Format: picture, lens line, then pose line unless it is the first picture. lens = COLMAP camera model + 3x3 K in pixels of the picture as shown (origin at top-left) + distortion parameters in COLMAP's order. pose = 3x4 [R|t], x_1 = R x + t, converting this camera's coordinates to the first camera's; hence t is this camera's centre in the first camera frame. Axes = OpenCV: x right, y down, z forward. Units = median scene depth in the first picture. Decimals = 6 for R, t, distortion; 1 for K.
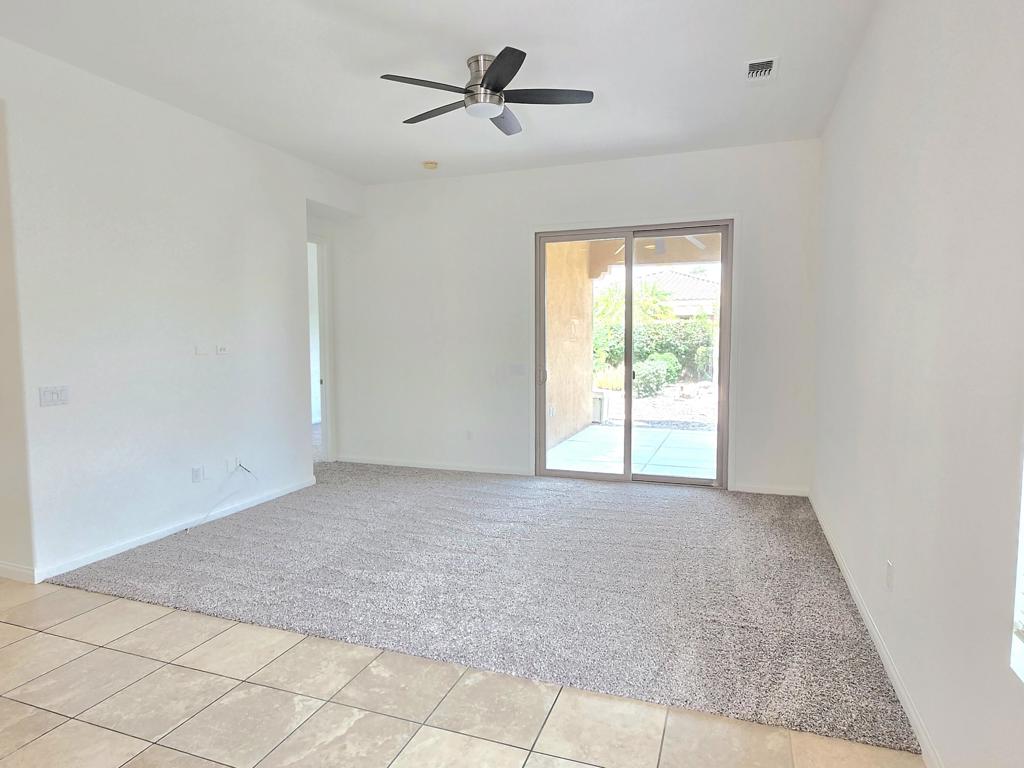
lens RADIAL K [[620.8, 0, 514.9], [0, 620.8, 385.3], [0, 0, 1]] dist [0.005419, -0.002396]
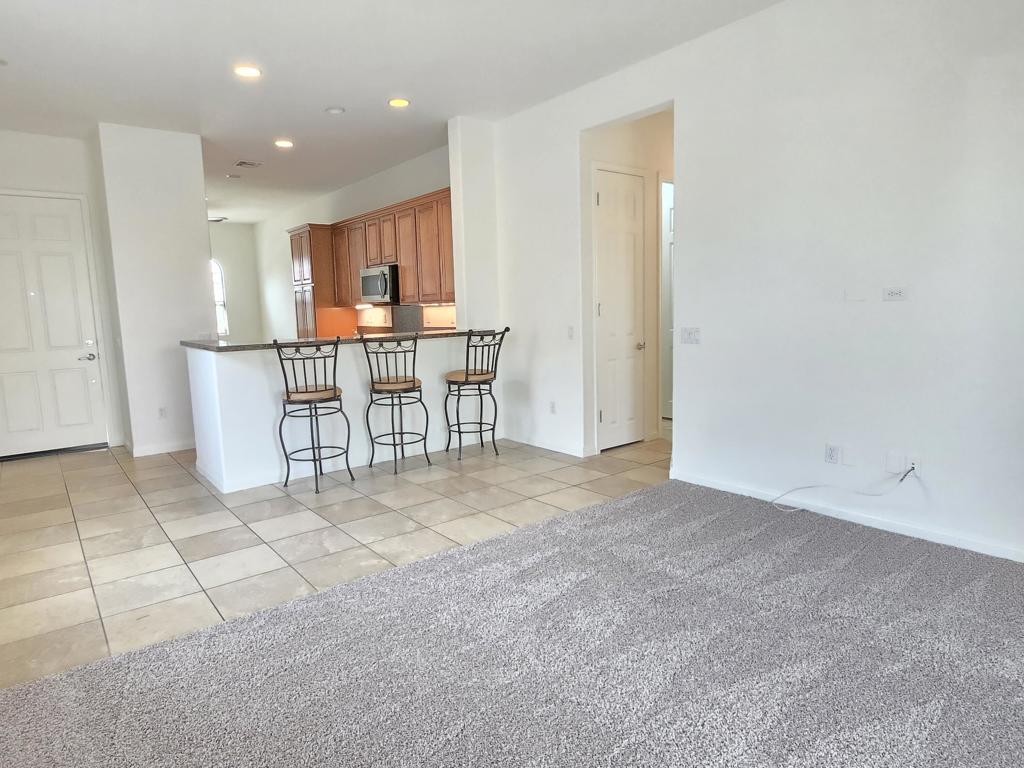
lens RADIAL K [[620.8, 0, 513.8], [0, 620.8, 385.4], [0, 0, 1]] dist [0.005419, -0.002396]
pose [[-0.538328, 0.121629, -0.833912, 0.644811], [-0.028270, 0.986367, 0.162114, -0.104437], [0.842261, 0.110845, -0.527550, 1.914550]]
